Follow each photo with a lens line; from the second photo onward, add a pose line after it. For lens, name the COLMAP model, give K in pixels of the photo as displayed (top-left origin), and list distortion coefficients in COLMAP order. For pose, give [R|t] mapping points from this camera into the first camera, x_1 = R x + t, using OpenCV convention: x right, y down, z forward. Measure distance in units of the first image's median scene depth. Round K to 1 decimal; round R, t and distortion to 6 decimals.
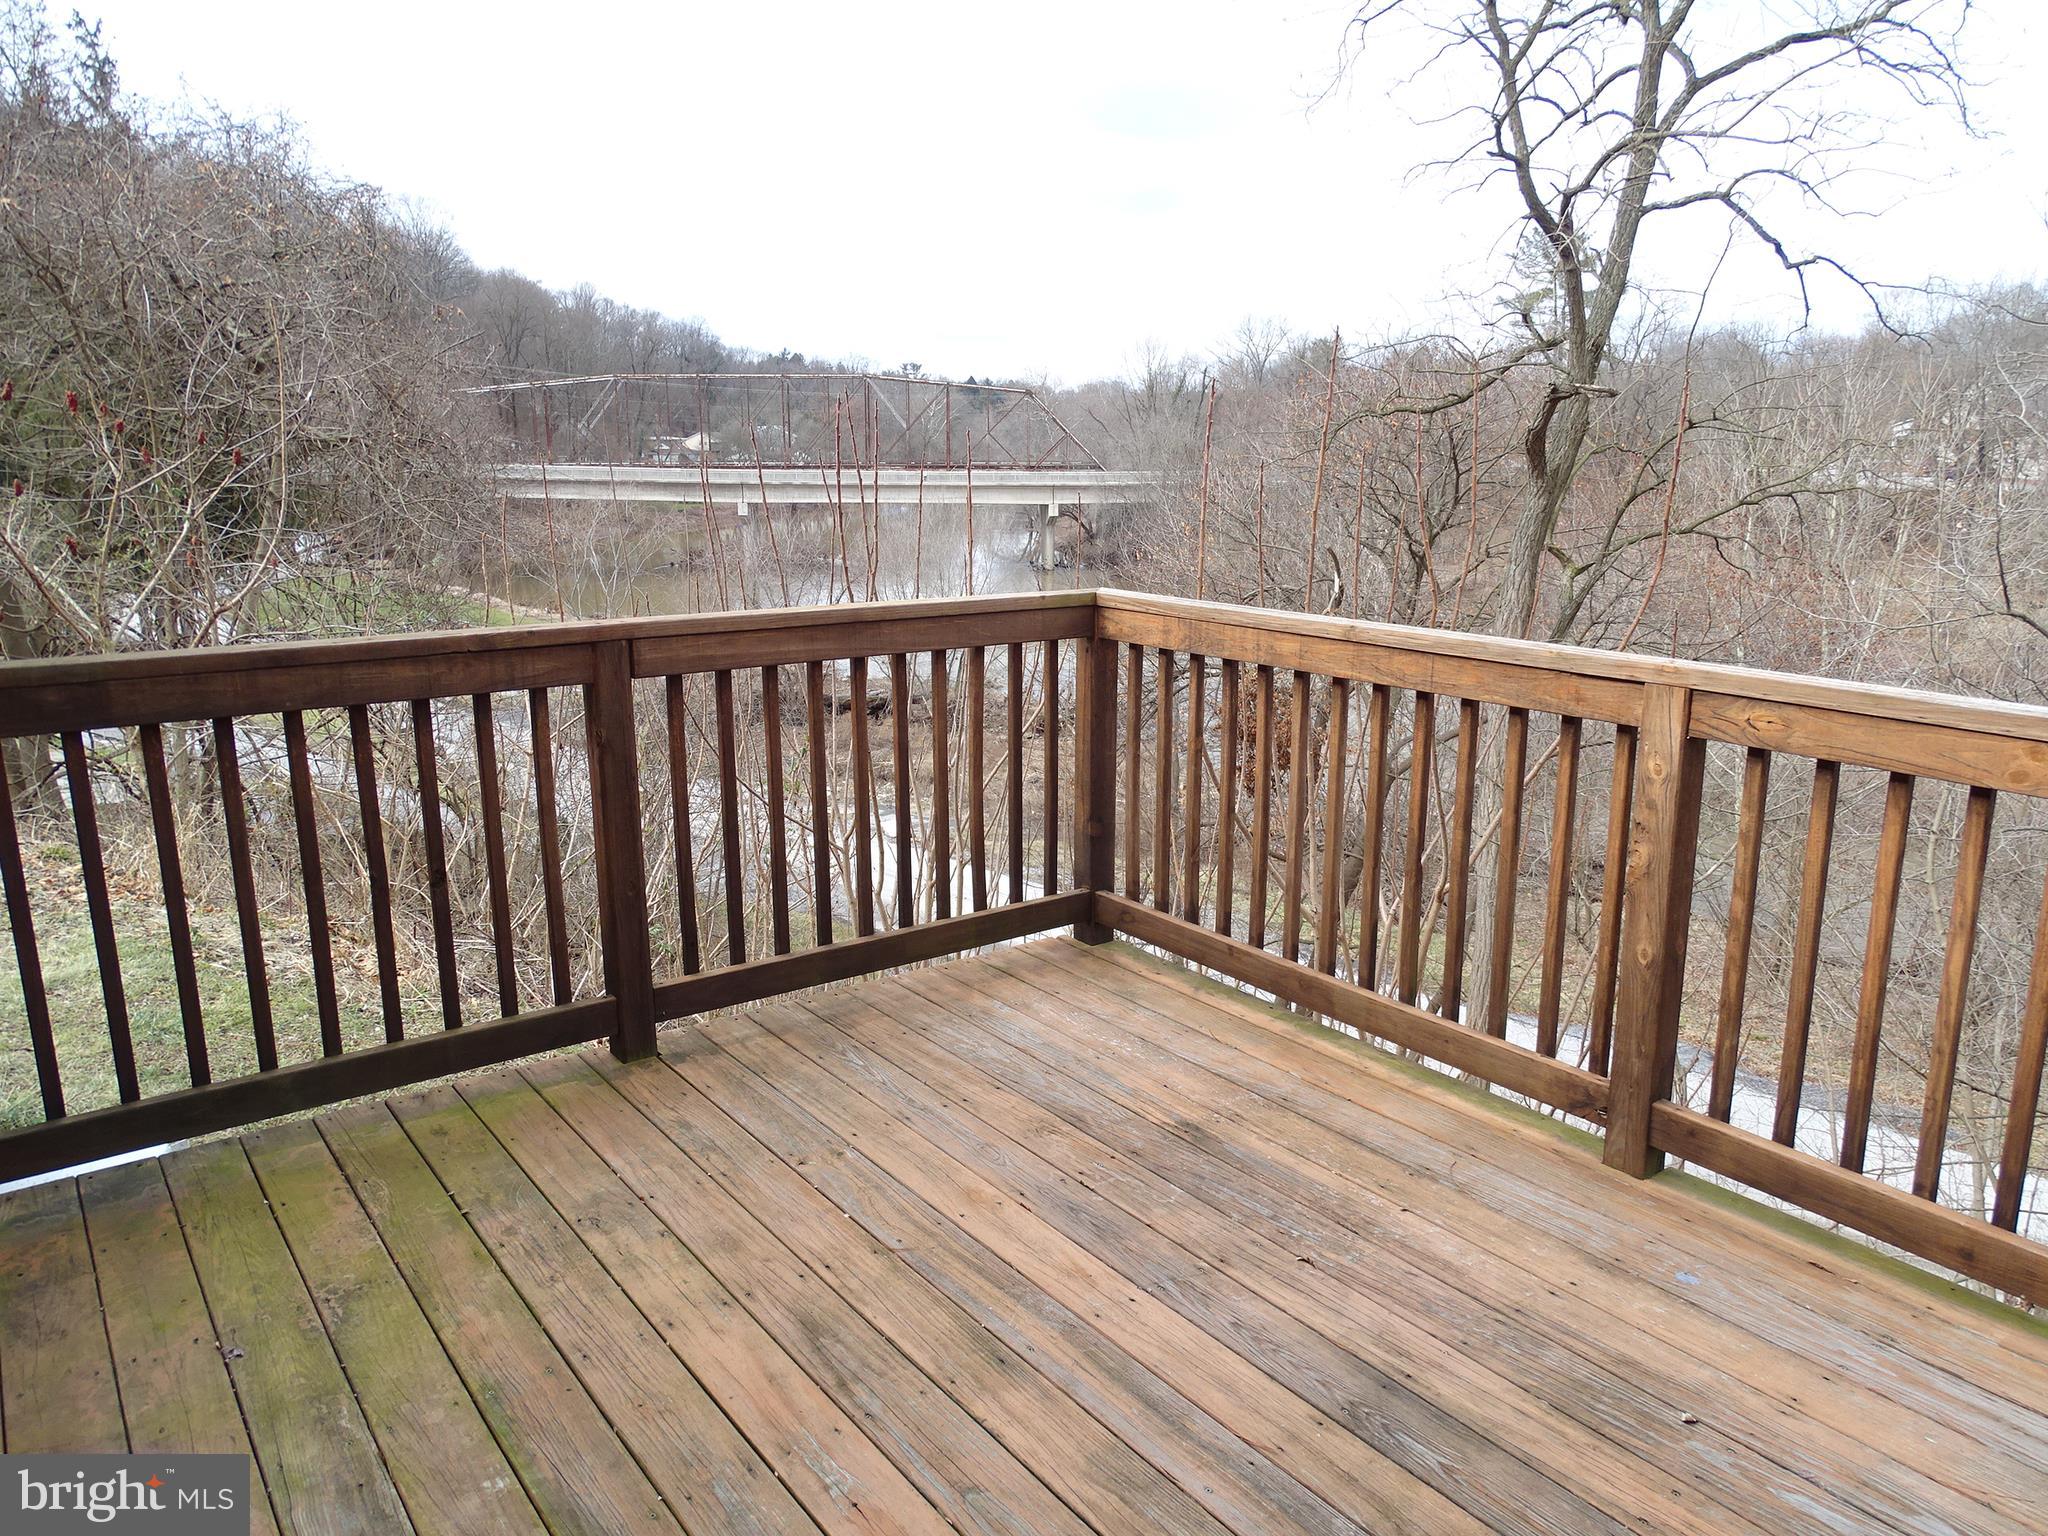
lens RADIAL K [[1420.5, 0, 1035.3], [0, 1420.5, 758.6], [0, 0, 1]] dist [-0.004378, -0.000266]
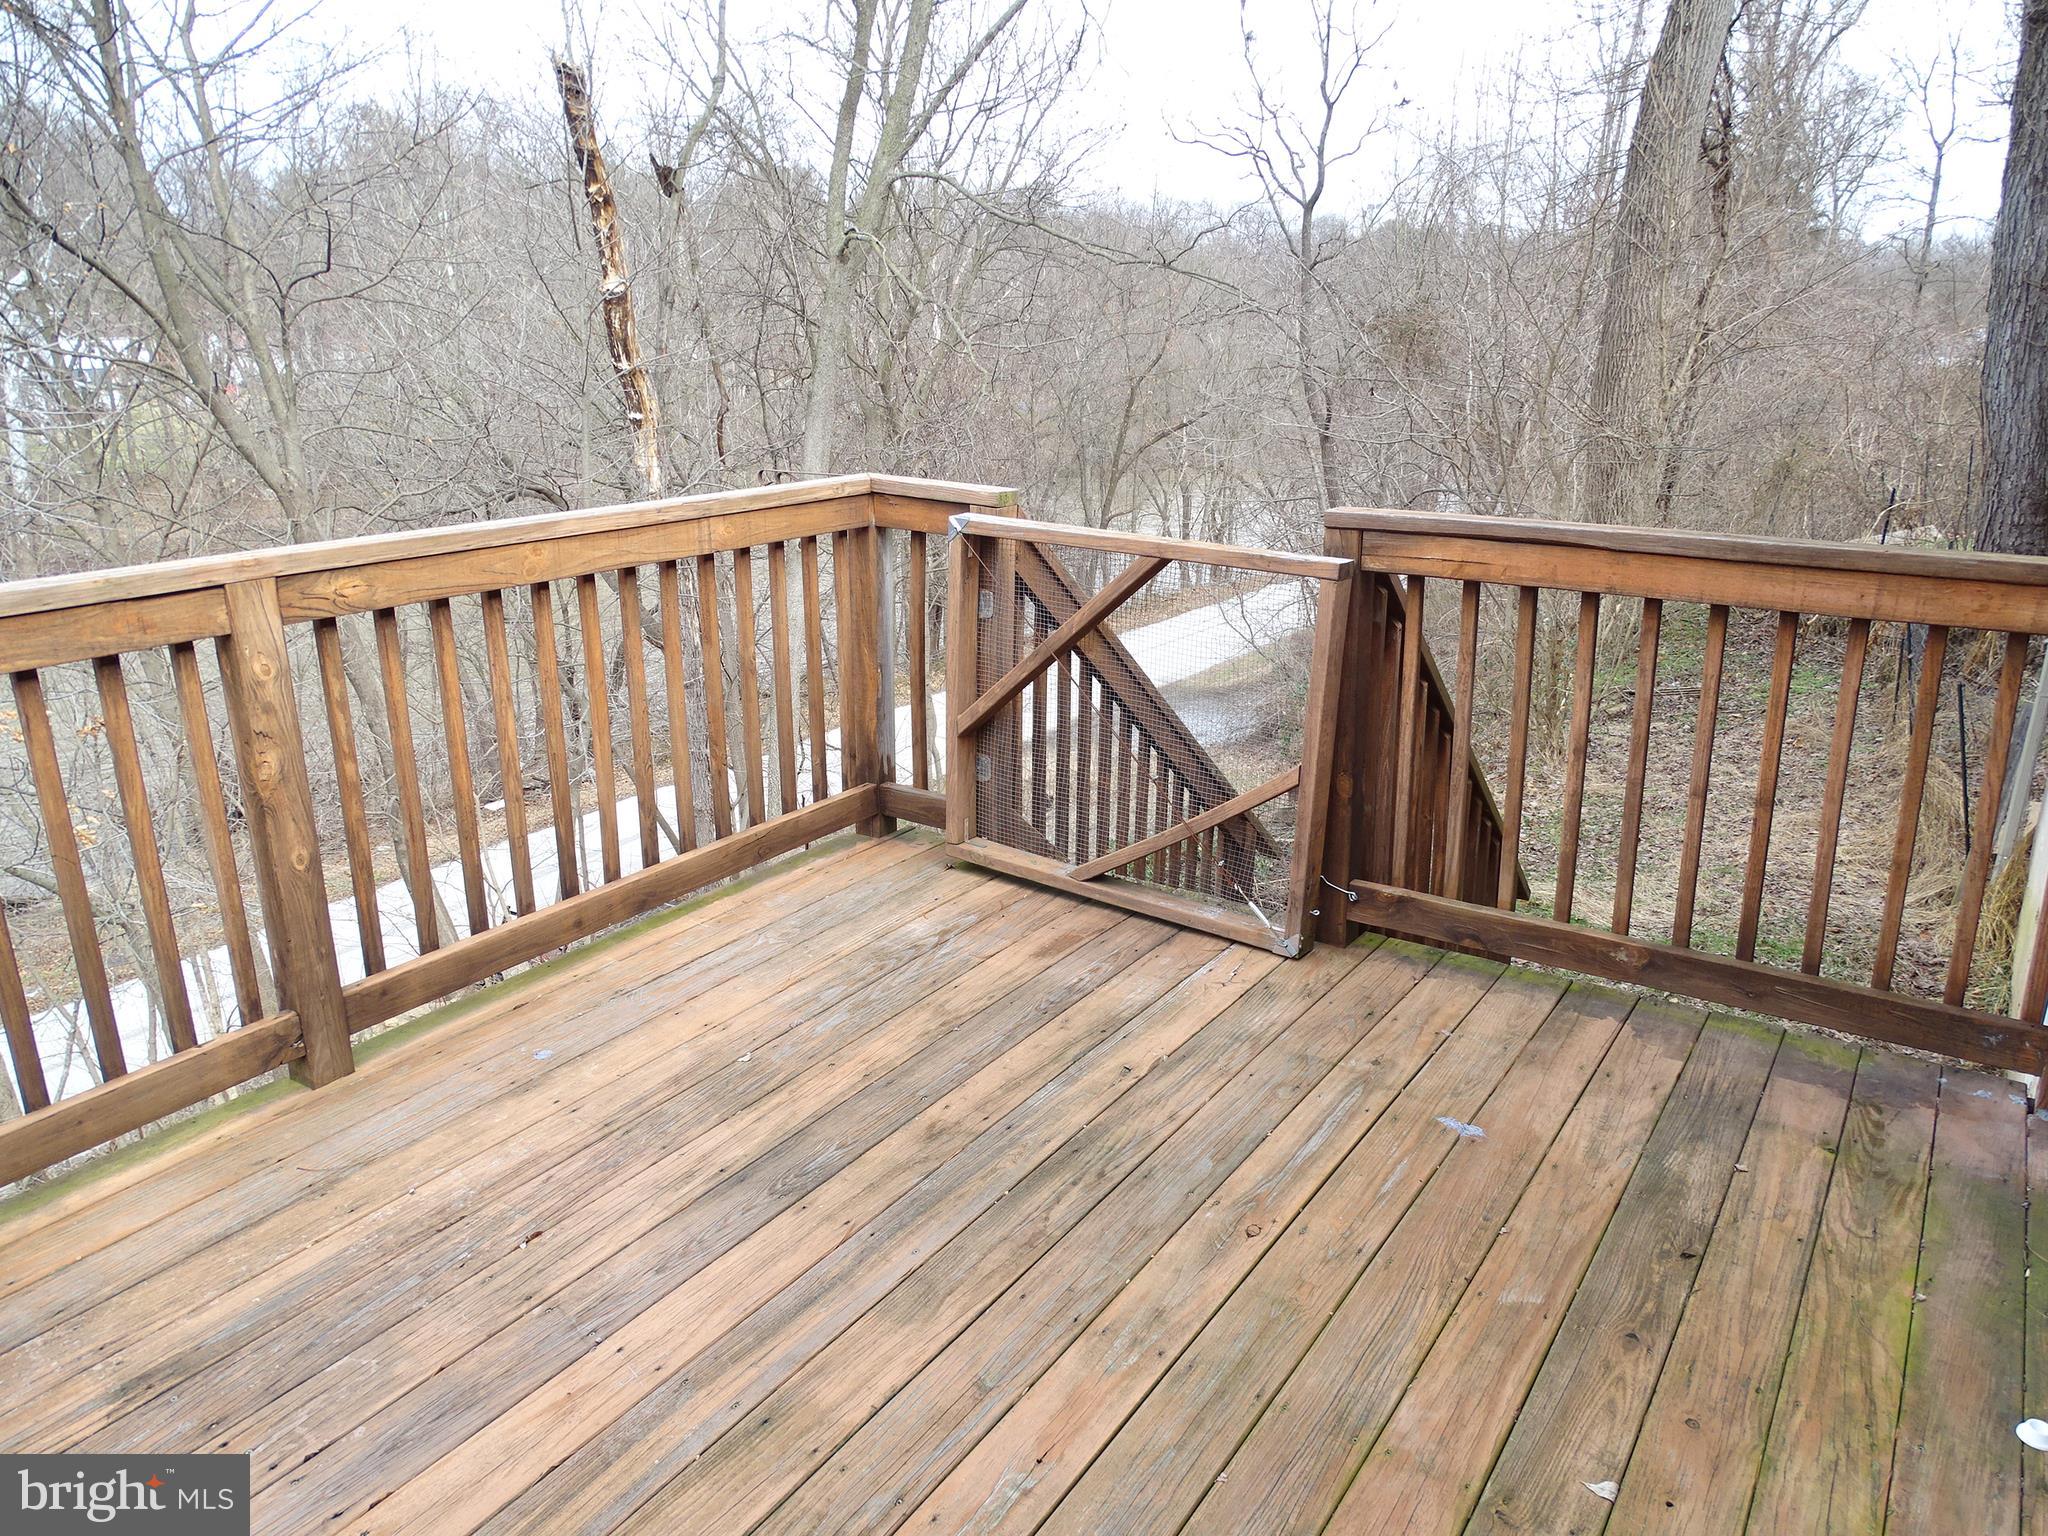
lens RADIAL K [[1420.5, 0, 1035.3], [0, 1420.5, 758.6], [0, 0, 1]] dist [-0.004378, -0.000266]
pose [[-0.320058, -0.280729, 0.904850, -0.664998], [0.203183, 0.912527, 0.354980, -0.188345], [-0.925354, 0.297464, -0.235022, 0.844230]]
